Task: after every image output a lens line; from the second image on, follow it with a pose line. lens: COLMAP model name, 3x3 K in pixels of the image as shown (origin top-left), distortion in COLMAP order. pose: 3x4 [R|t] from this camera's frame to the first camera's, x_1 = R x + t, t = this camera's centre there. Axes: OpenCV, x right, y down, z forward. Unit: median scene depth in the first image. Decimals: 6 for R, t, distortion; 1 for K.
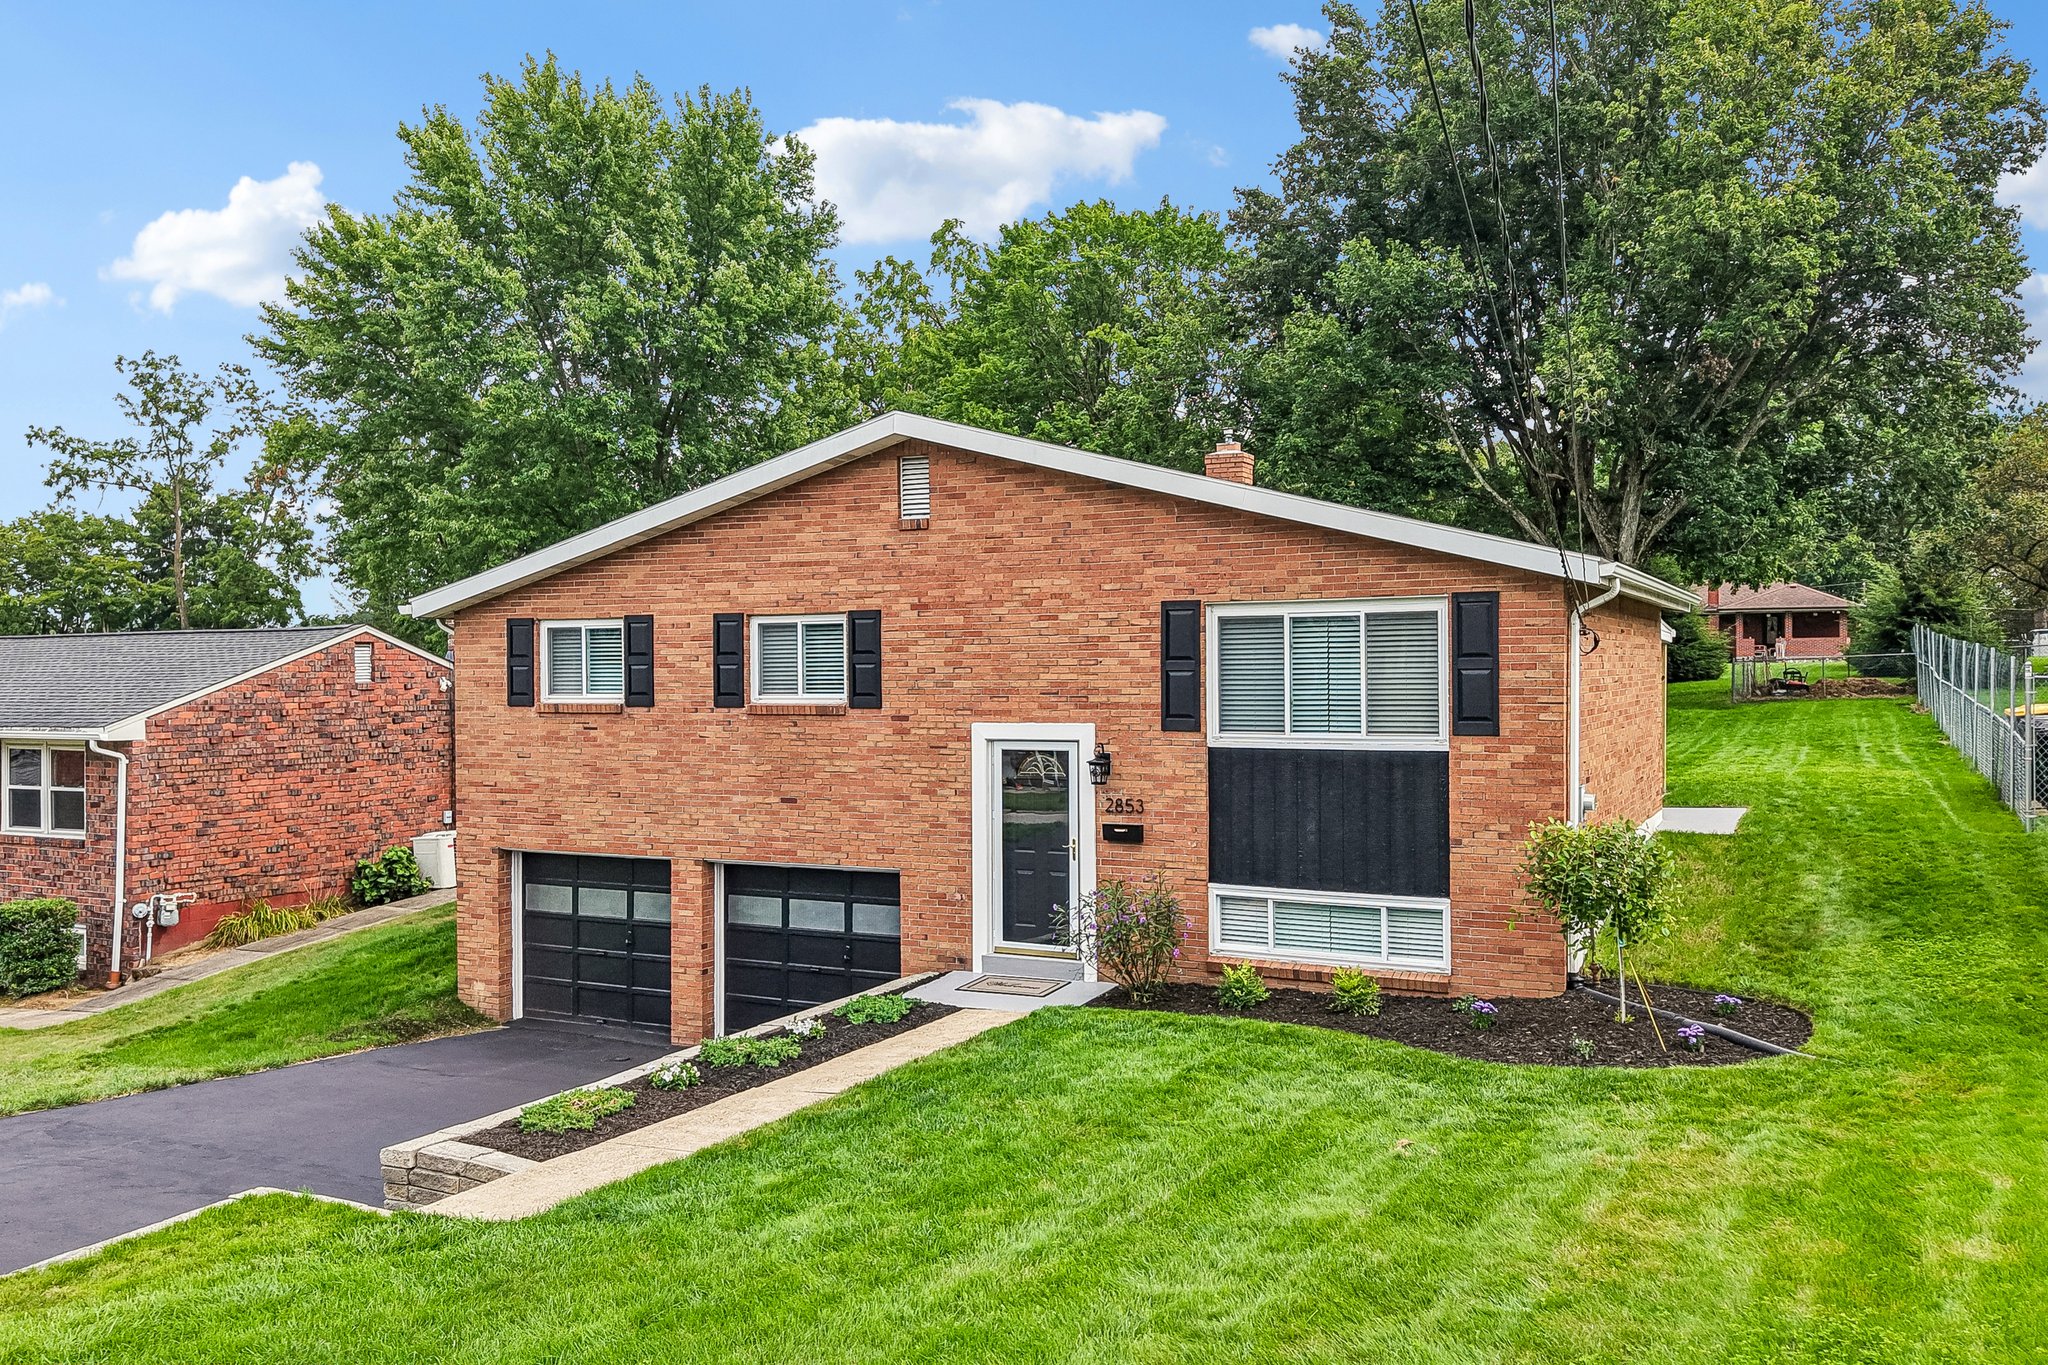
lens RADIAL K [[1612.8, 0, 1029.3], [0, 1612.8, 685.7], [0, 0, 1]] dist [0.063471, -0.102419]
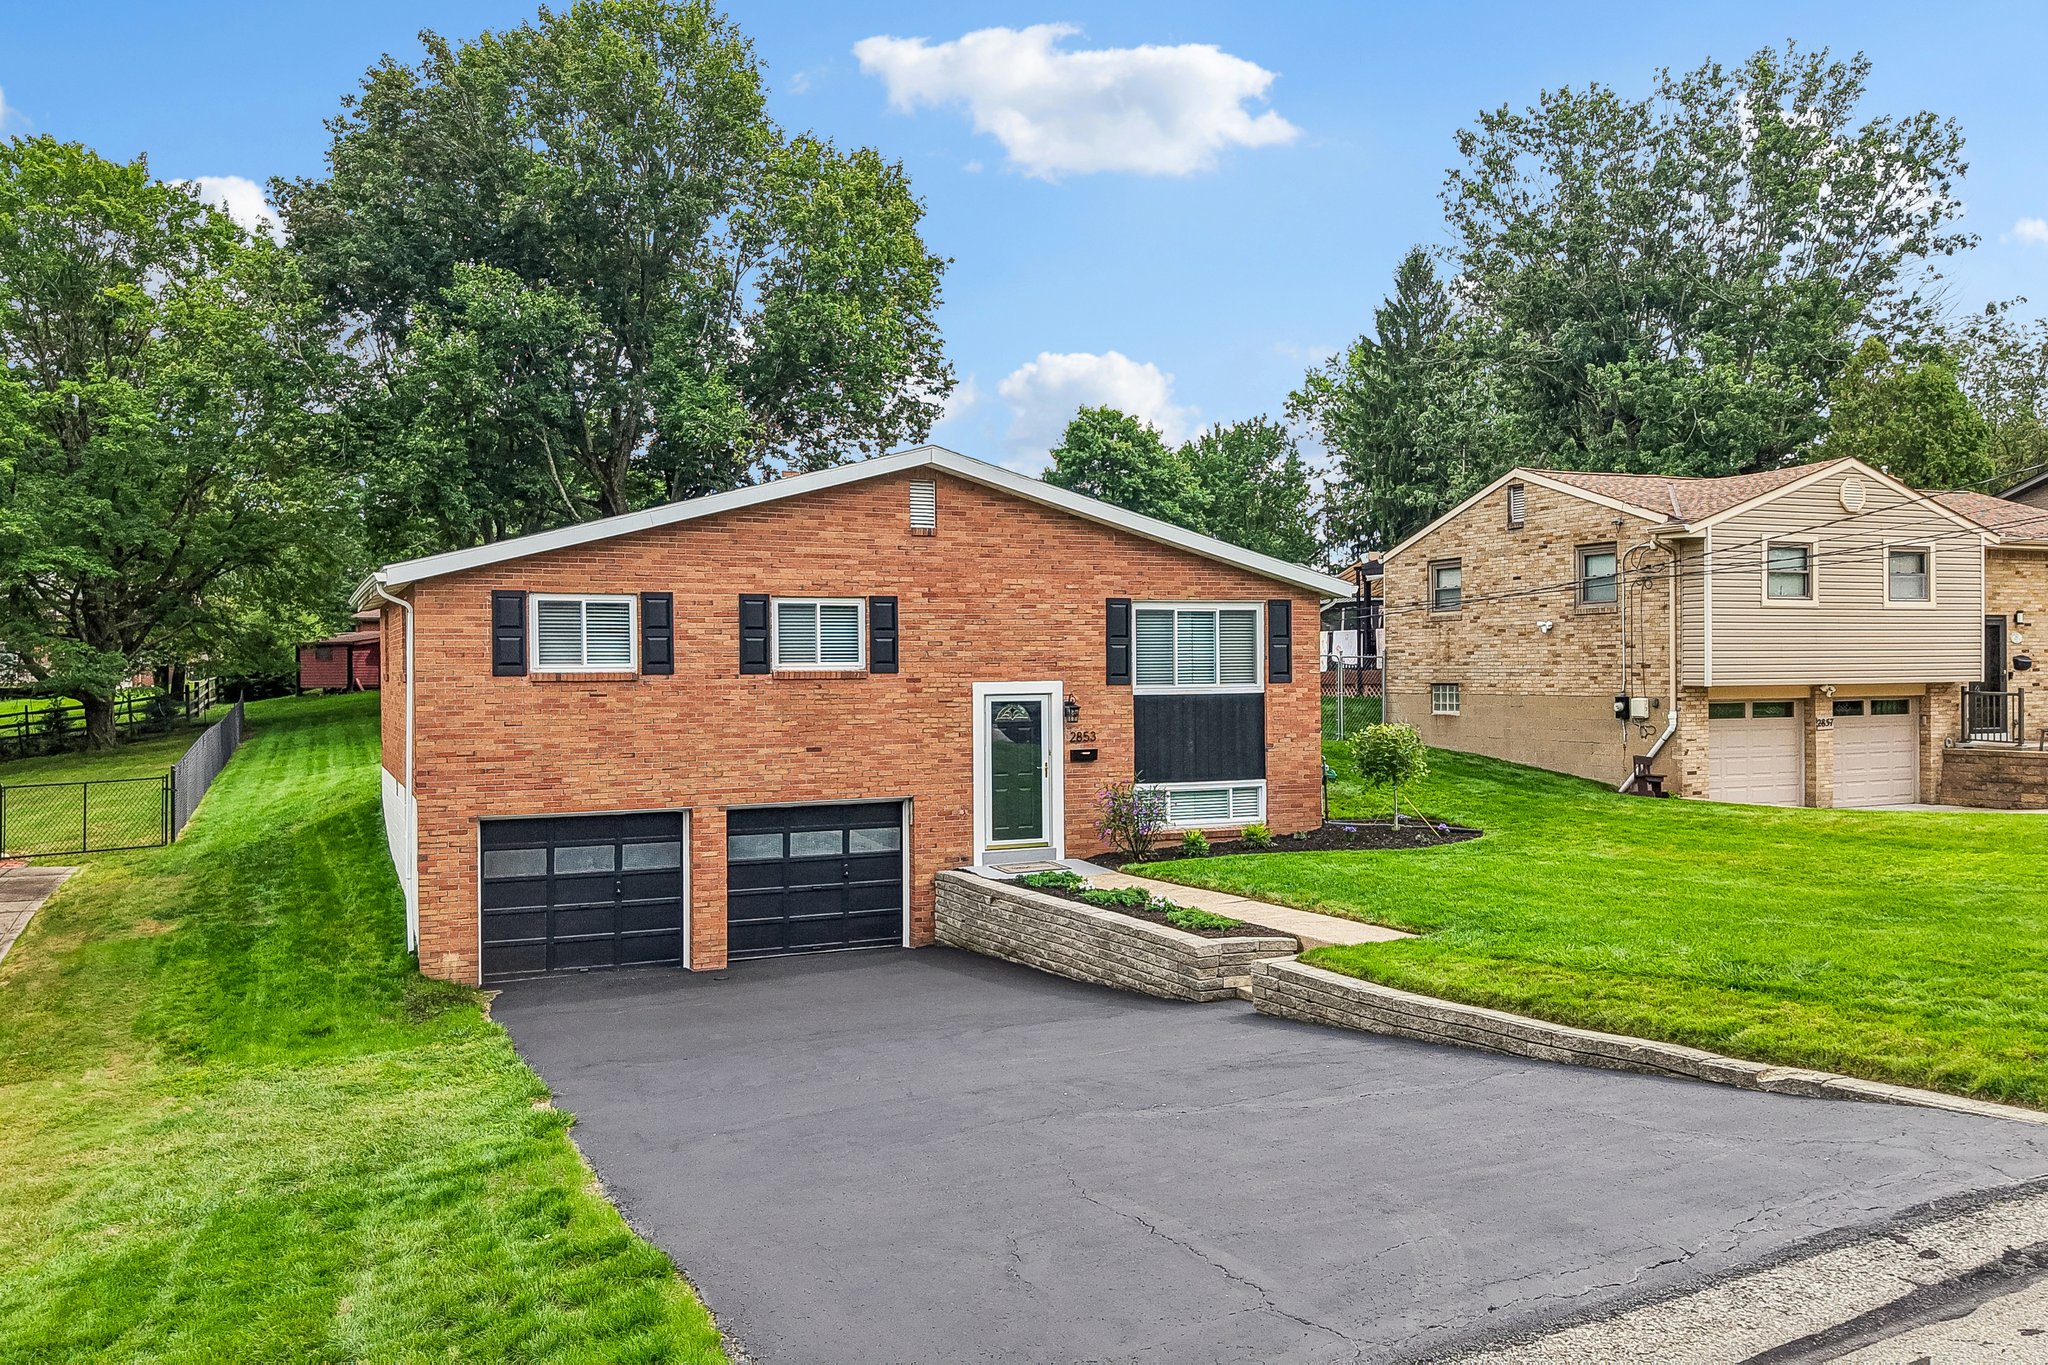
lens RADIAL K [[1612.8, 0, 1019.8], [0, 1612.8, 678.3], [0, 0, 1]] dist [0.063471, -0.102419]
pose [[0.630176, -0.003384, 0.776445, -1.030103], [0.011948, 0.999914, -0.005339, 0.026646], [-0.776360, 0.012642, 0.630162, 0.115615]]
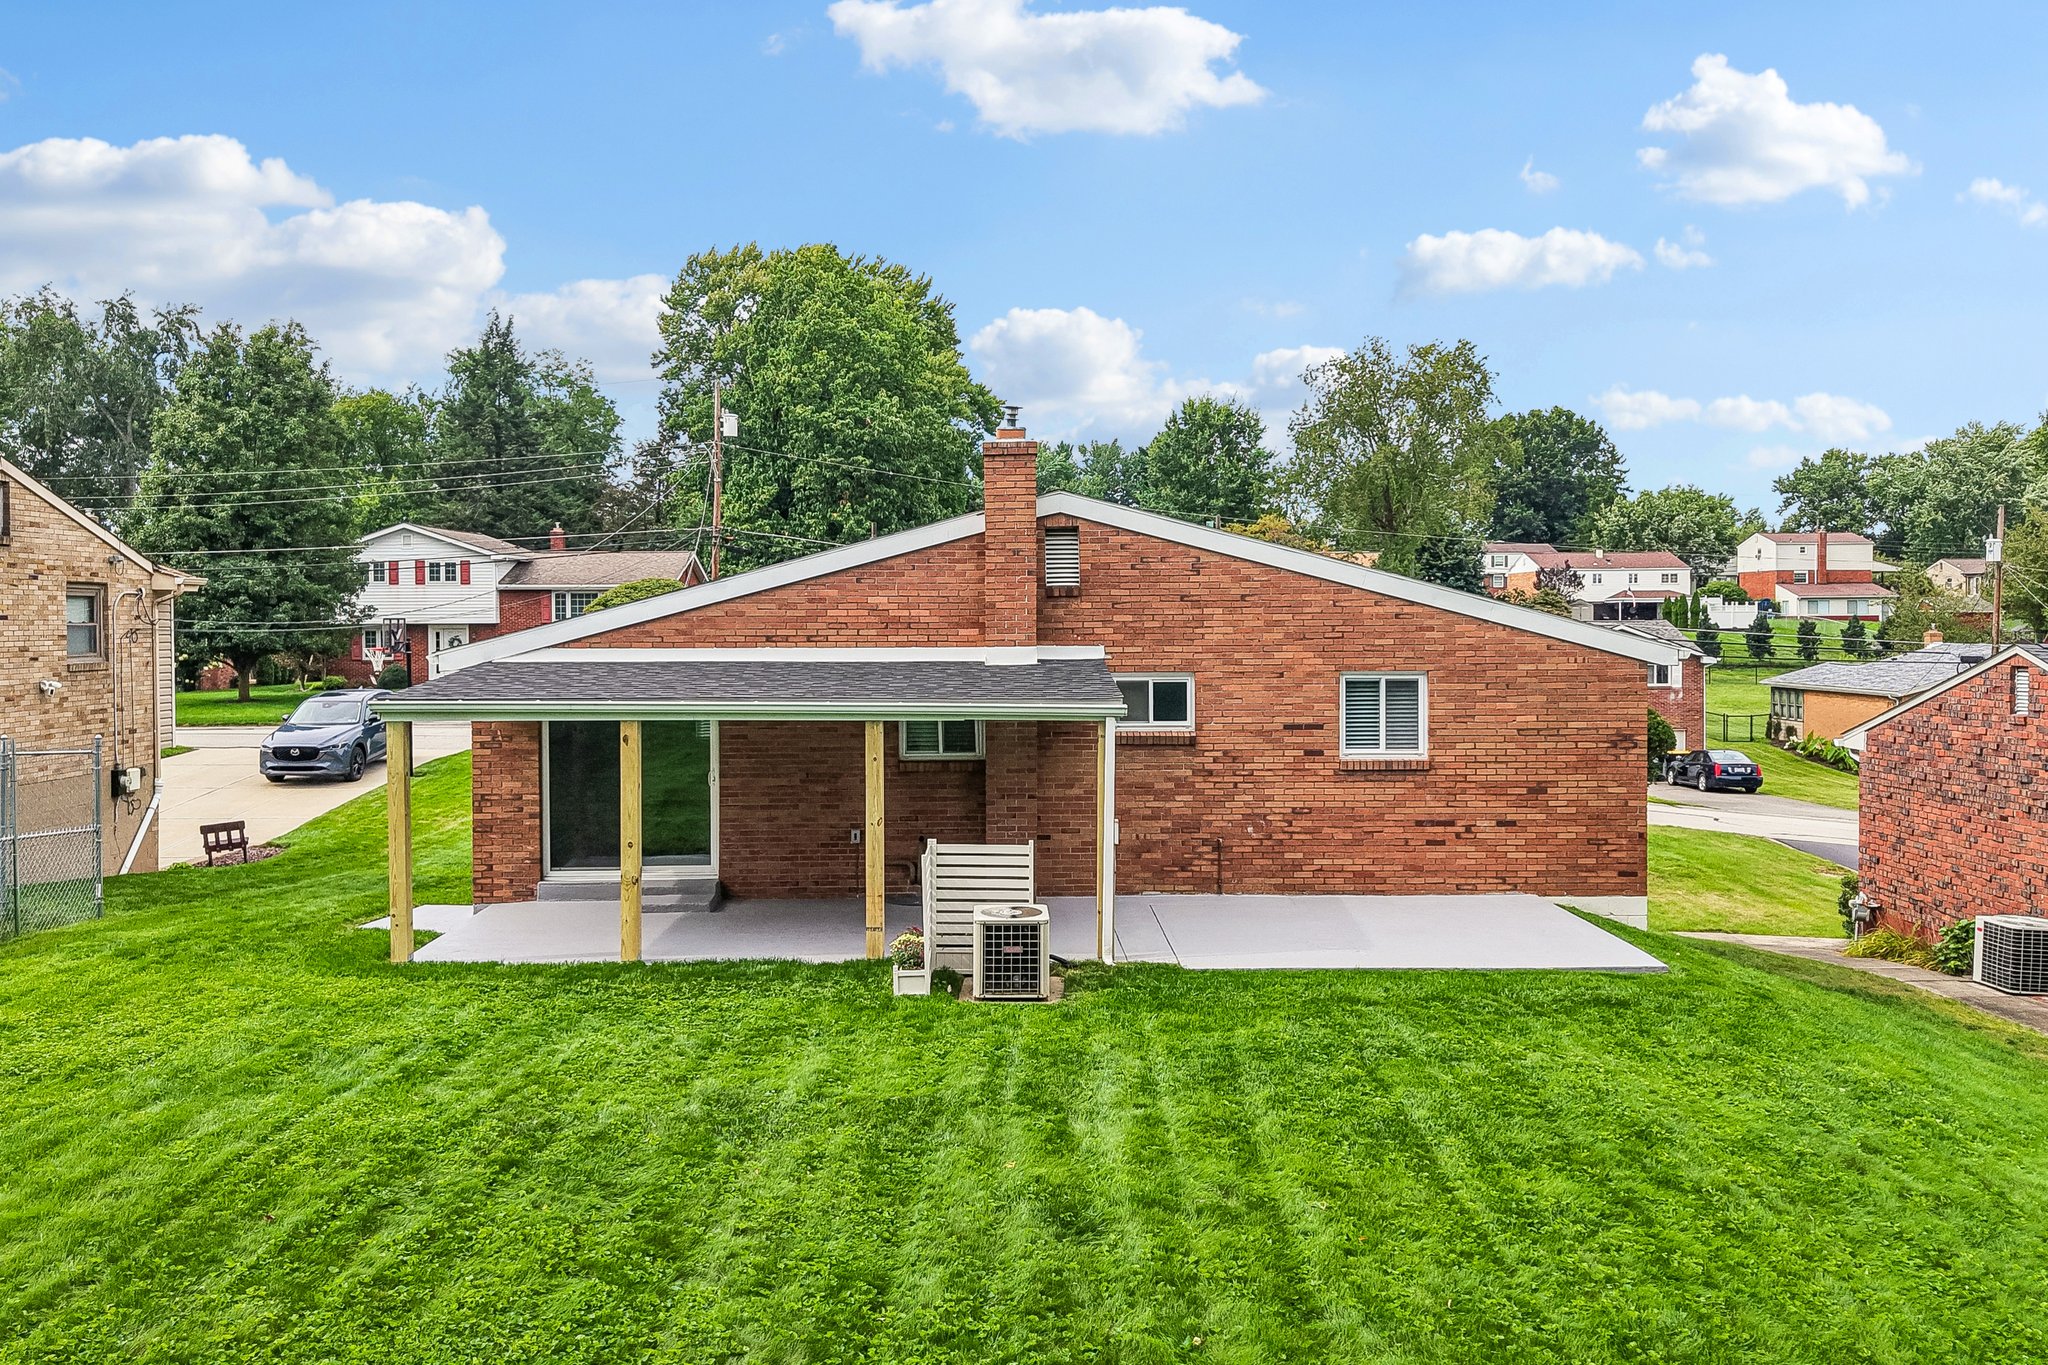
lens RADIAL K [[1612.8, 0, 1007.1], [0, 1612.8, 691.5], [0, 0, 1]] dist [0.063471, -0.102419]
pose [[-0.889499, 0.030734, -0.455903, 0.652875], [0.007127, 0.998547, 0.053410, -0.095928], [0.456882, 0.044259, -0.888426, 2.338019]]
